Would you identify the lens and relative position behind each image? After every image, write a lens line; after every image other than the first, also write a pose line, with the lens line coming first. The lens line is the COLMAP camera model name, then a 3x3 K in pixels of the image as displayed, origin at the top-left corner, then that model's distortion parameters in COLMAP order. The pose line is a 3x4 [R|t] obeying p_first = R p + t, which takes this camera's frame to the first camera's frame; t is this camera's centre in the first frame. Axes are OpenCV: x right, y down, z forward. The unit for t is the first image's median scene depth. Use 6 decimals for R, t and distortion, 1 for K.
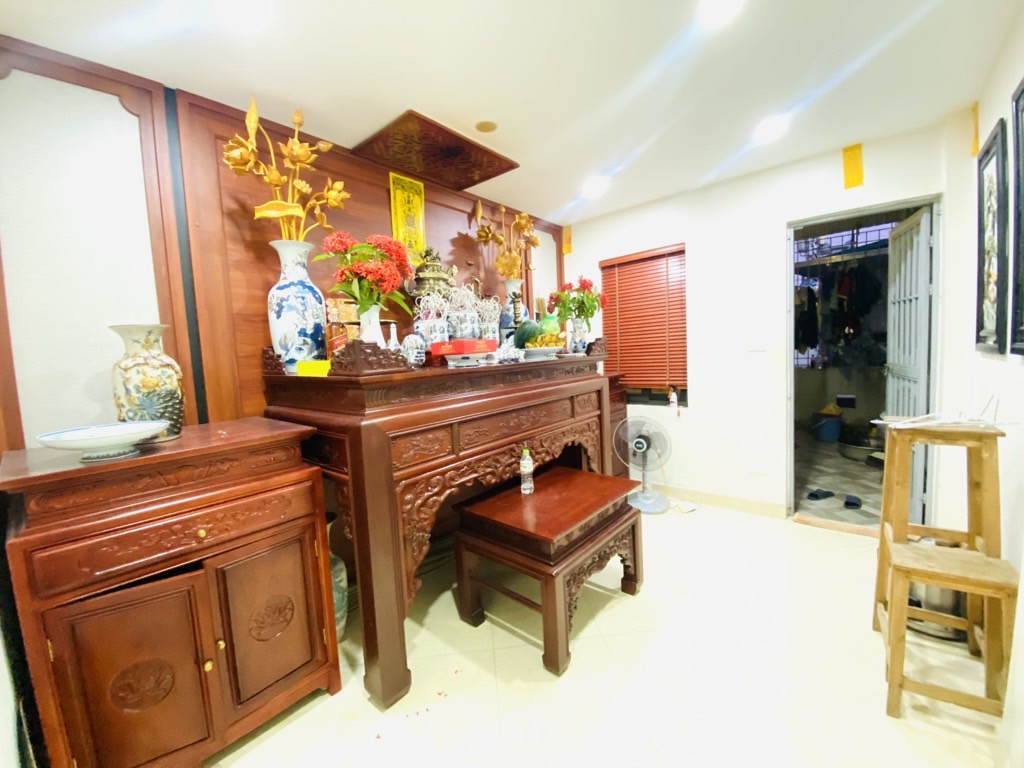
lens RADIAL K [[416.0, 0, 511.1], [0, 416.0, 384.4], [0, 0, 1]] dist [0.012396, -0.015524]
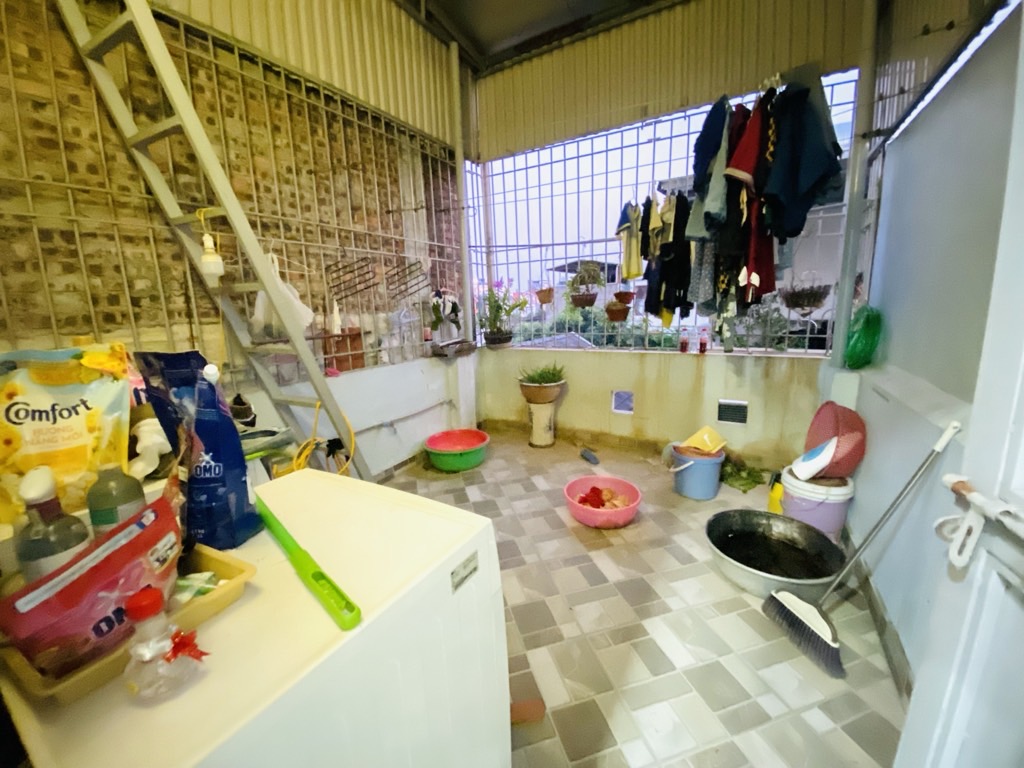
lens RADIAL K [[416.0, 0, 512.7], [0, 416.0, 380.2], [0, 0, 1]] dist [0.012396, -0.015524]
pose [[0.982830, -0.003994, 0.184471, 0.537819], [-0.013808, 0.995370, 0.095122, -0.071615], [-0.183997, -0.096036, 0.978224, 0.668858]]
